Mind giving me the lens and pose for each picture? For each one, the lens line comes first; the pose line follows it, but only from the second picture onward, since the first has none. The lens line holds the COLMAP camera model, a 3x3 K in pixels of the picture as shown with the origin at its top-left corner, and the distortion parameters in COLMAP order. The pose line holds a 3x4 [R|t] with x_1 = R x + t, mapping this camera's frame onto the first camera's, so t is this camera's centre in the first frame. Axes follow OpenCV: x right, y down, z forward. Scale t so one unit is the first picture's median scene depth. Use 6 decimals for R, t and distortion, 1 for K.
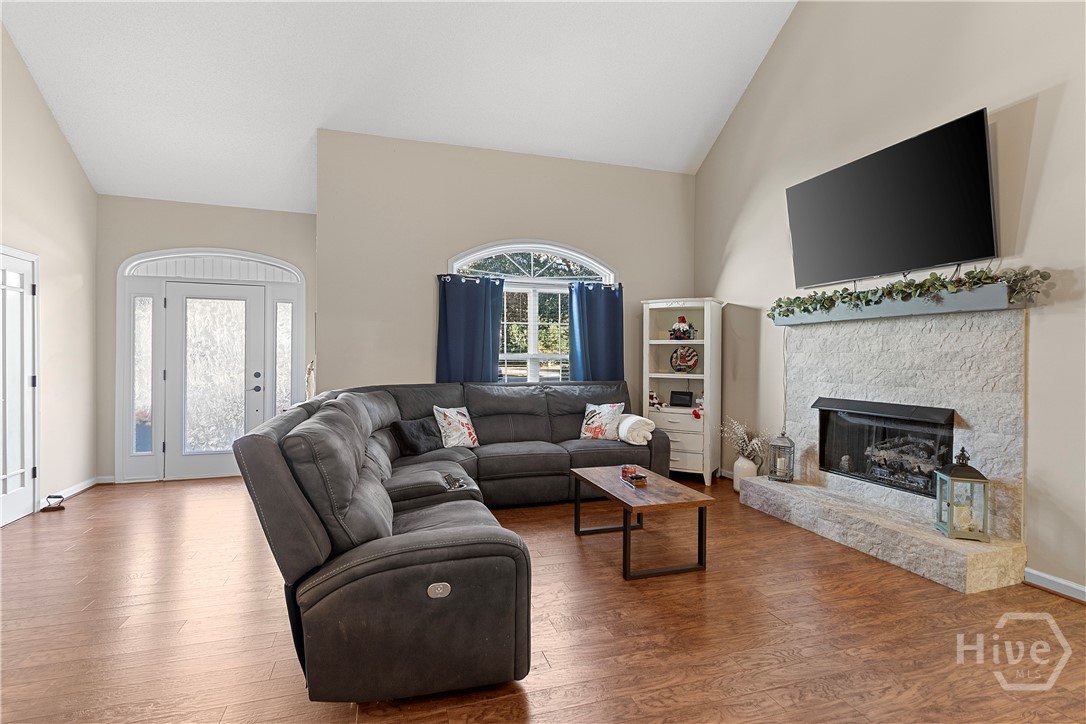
lens RADIAL K [[504.5, 0, 543.0], [0, 504.5, 362.0], [0, 0, 1]] dist [0.000839, 0.000633]
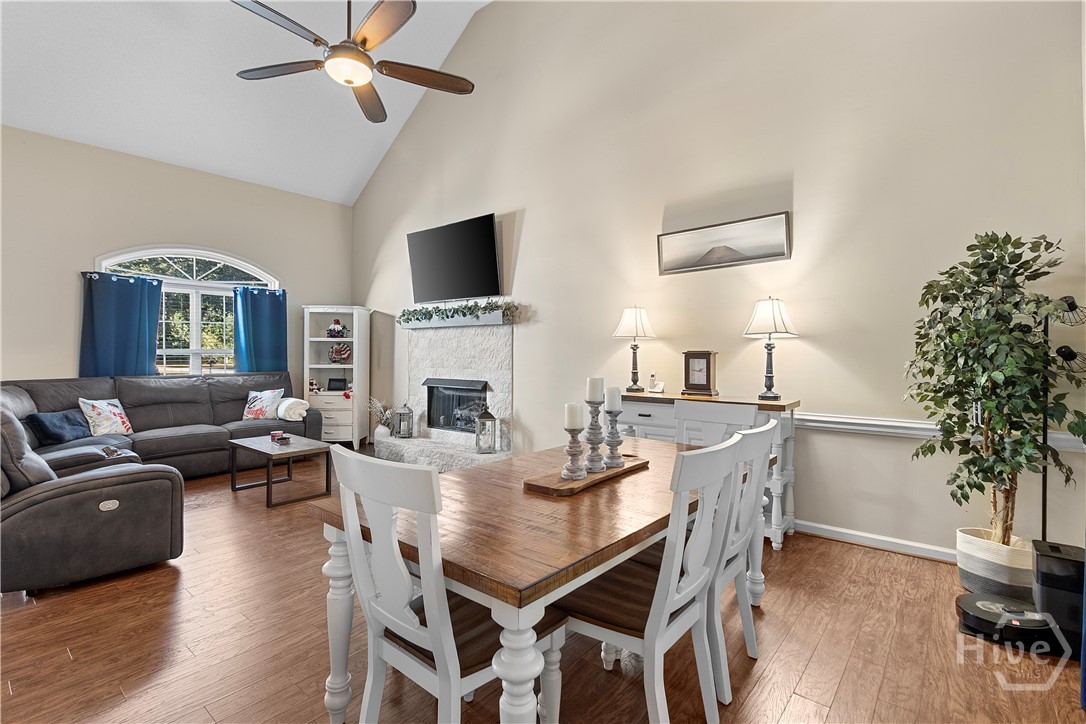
lens RADIAL K [[509.5, 0, 536.0], [0, 509.5, 345.2], [0, 0, 1]] dist [0.010897, 0.000045]
pose [[0.850382, 0.002069, 0.526162, 0.030308], [0.009429, 0.999772, -0.019171, 0.004921], [-0.526082, 0.021264, 0.850168, -0.421341]]
